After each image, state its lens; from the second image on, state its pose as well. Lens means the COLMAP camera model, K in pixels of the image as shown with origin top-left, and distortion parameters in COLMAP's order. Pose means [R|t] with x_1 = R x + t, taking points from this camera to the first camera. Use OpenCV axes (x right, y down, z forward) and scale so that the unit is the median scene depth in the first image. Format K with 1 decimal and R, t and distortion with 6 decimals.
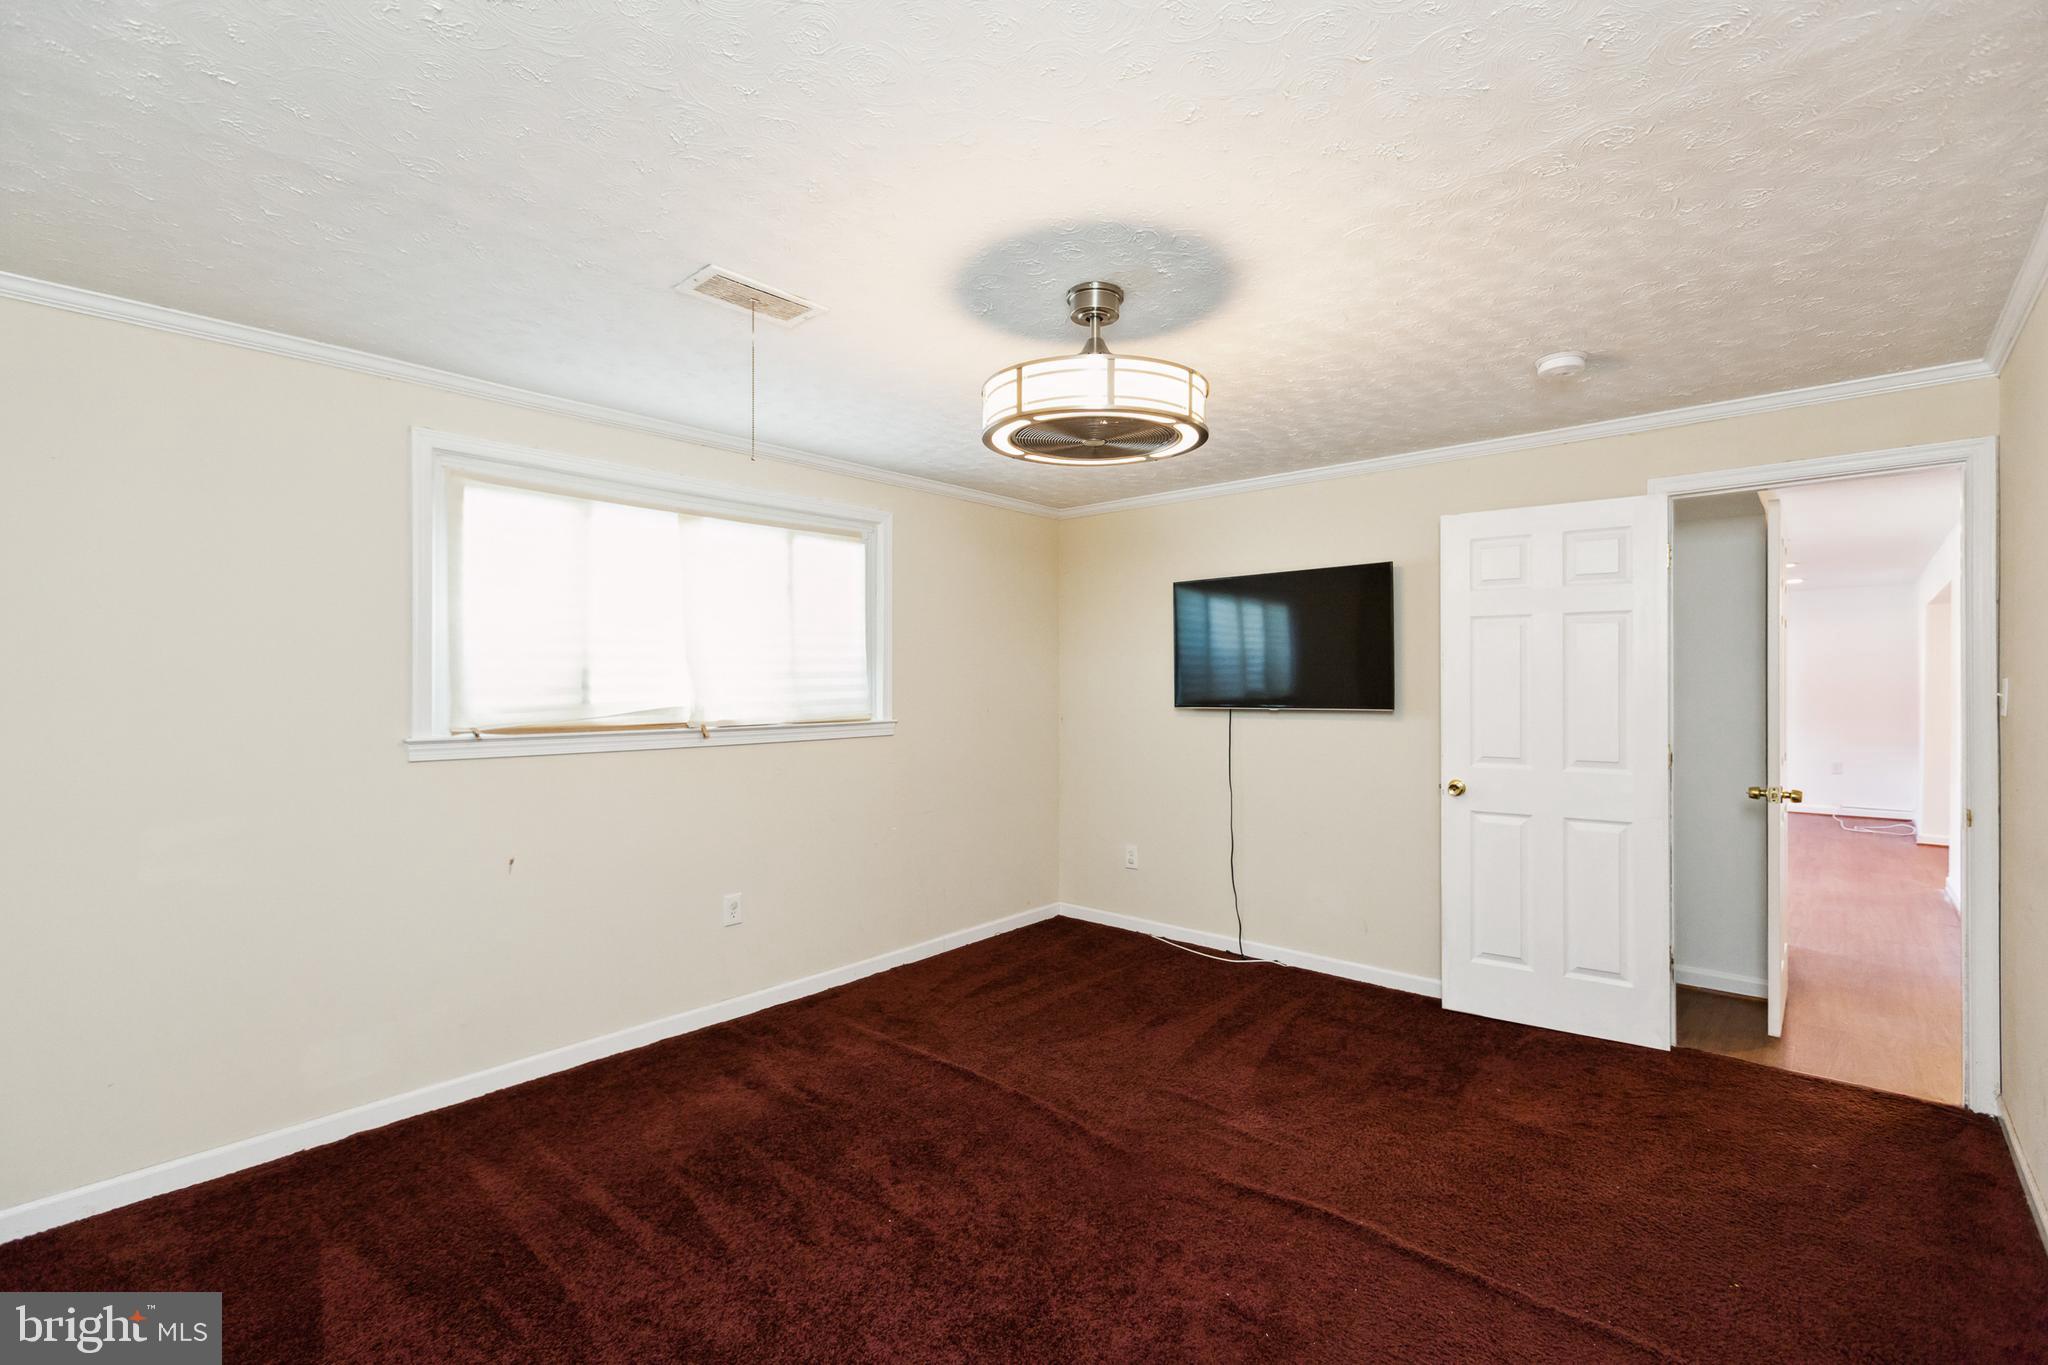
lens RADIAL K [[928.9, 0, 1020.5], [0, 928.9, 682.6], [0, 0, 1]] dist [0.004596, -0.000057]
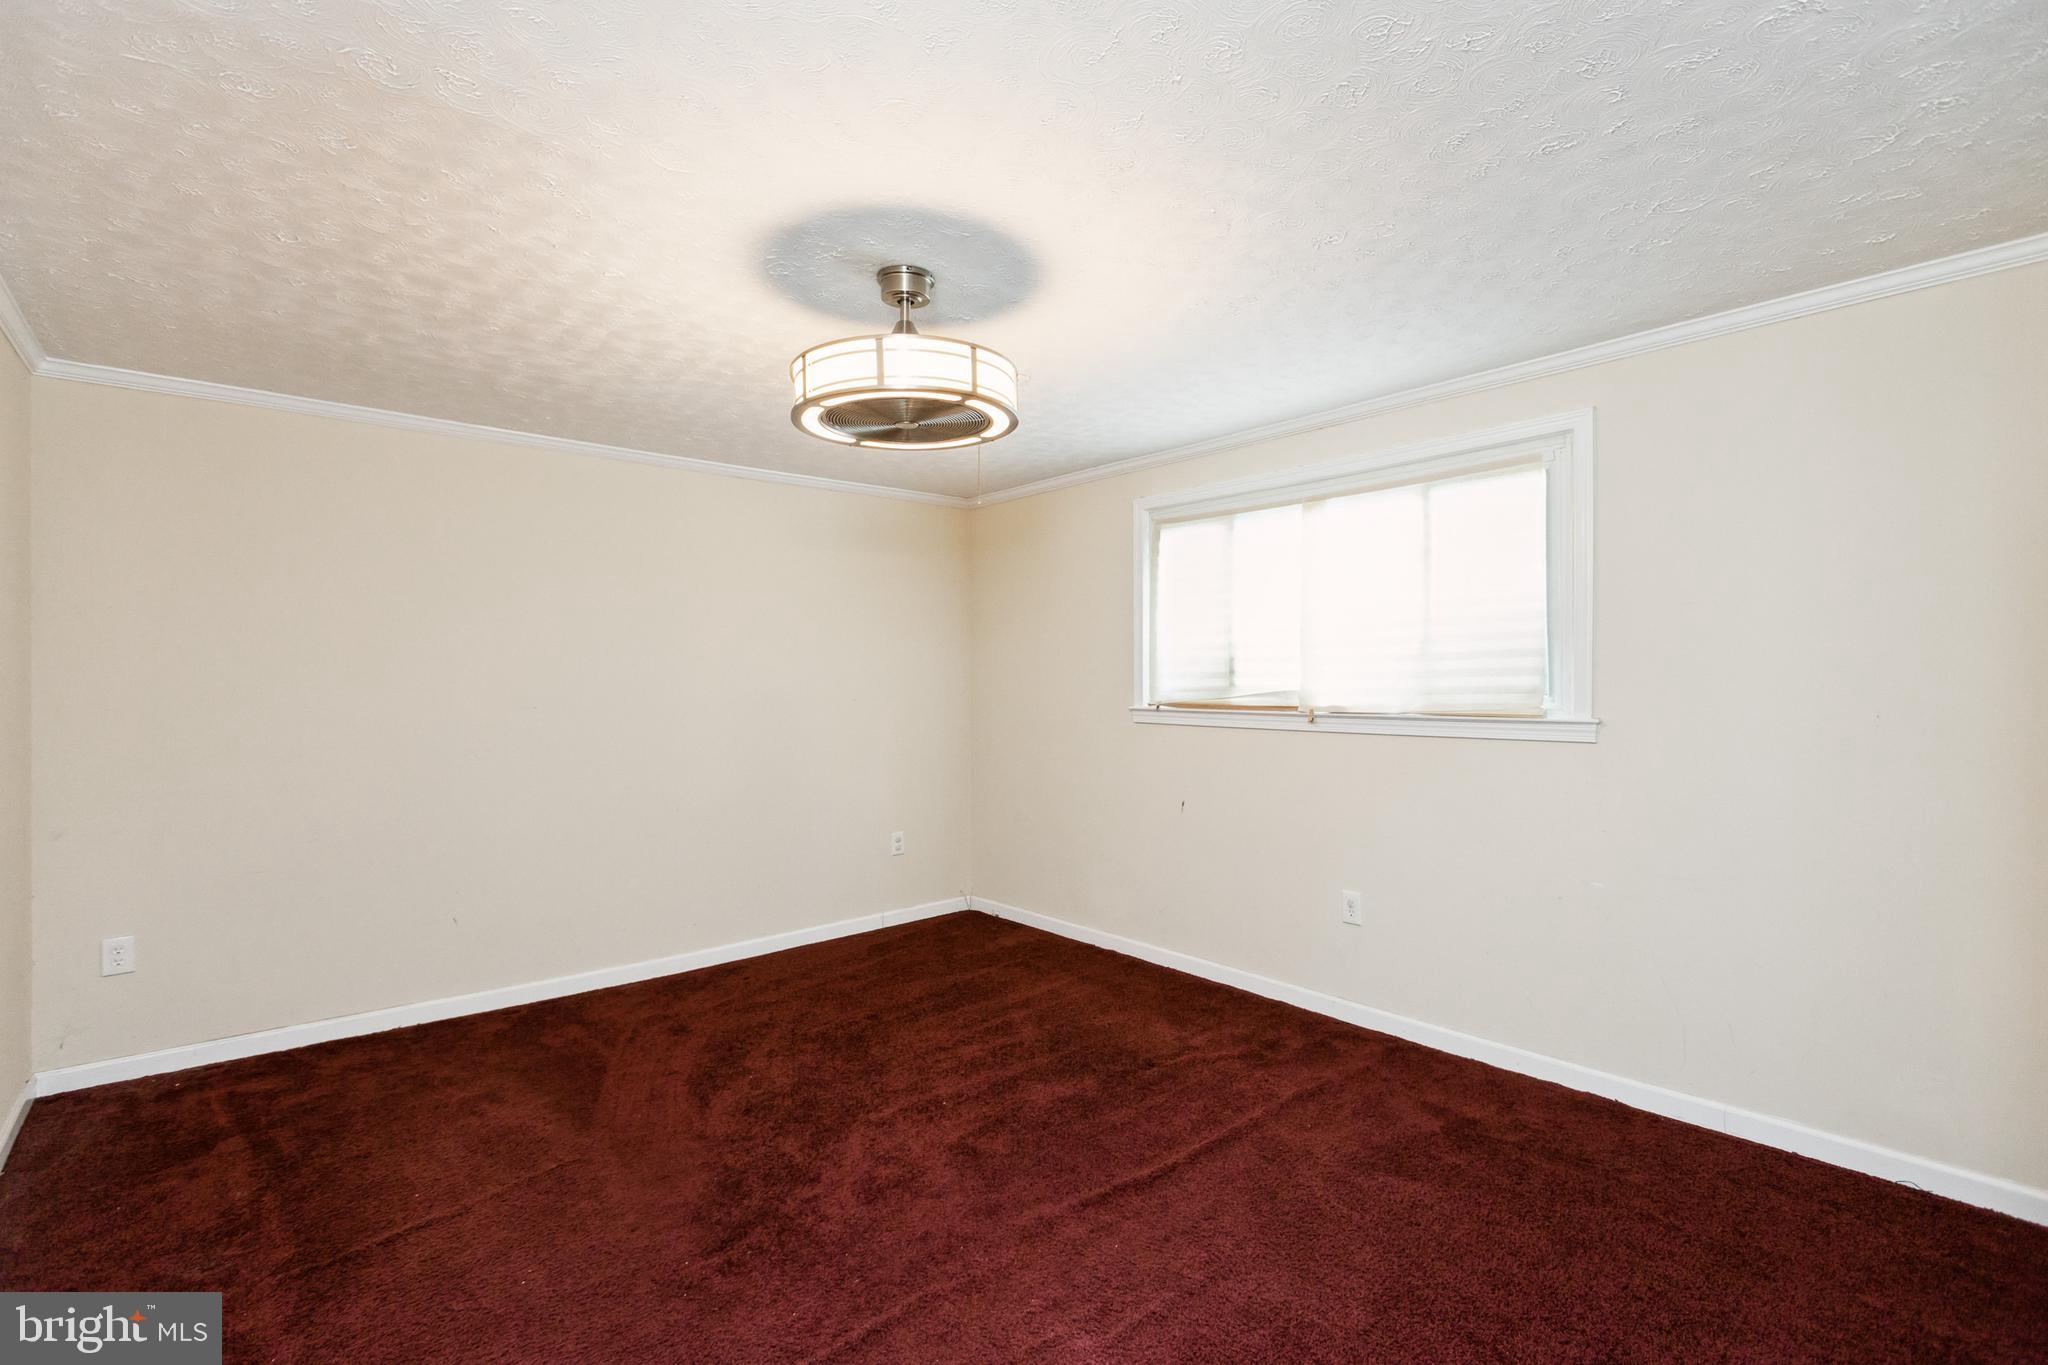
lens RADIAL K [[928.3, 0, 1038.9], [0, 928.3, 667.8], [0, 0, 1]] dist [0.005690, -0.001481]
pose [[-0.135086, -0.010215, -0.990781, 0.746672], [0.007301, 0.999909, -0.011305, 0.010648], [0.990807, -0.008761, -0.134999, 0.909710]]
